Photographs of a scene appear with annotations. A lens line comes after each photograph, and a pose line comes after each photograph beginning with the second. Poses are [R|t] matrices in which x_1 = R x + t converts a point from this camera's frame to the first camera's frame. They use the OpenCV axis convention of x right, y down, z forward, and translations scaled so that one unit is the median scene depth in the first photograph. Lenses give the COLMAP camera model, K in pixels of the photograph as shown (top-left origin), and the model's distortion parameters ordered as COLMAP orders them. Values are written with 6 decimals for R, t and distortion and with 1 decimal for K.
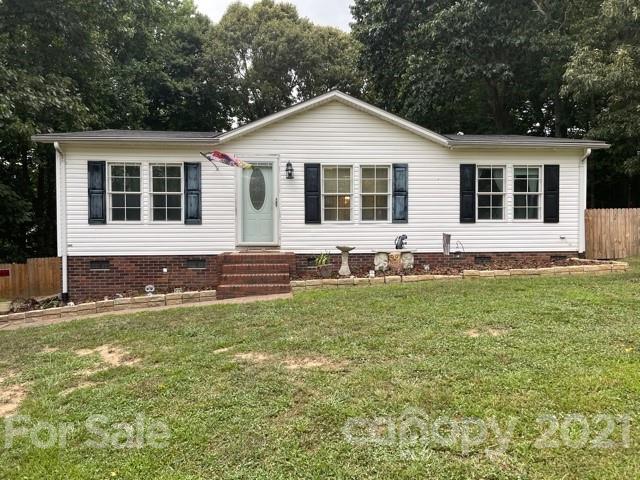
lens RADIAL K [[464.3, 0, 320.0], [0, 464.3, 240.0], [0, 0, 1]] dist [0.063458, -0.077060]
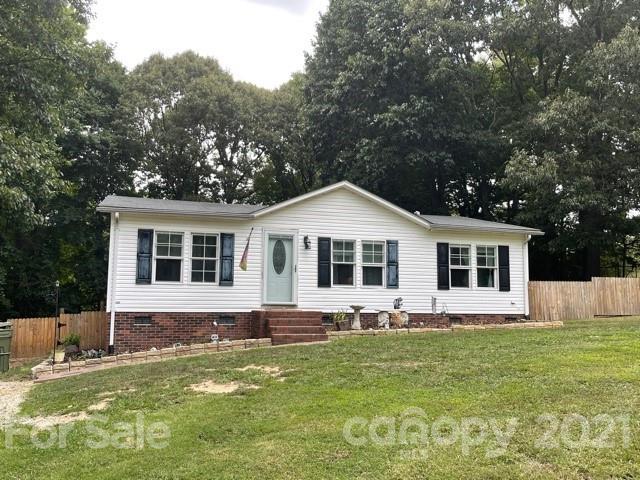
lens RADIAL K [[527.2, 0, 320.0], [0, 527.2, 240.0], [0, 0, 1]] dist [0.044083, -0.001536]
pose [[0.981528, 0.037791, 0.187547, -0.288052], [-0.011899, 0.990458, -0.137303, 0.031070], [-0.190946, 0.132535, 0.972612, -0.337694]]
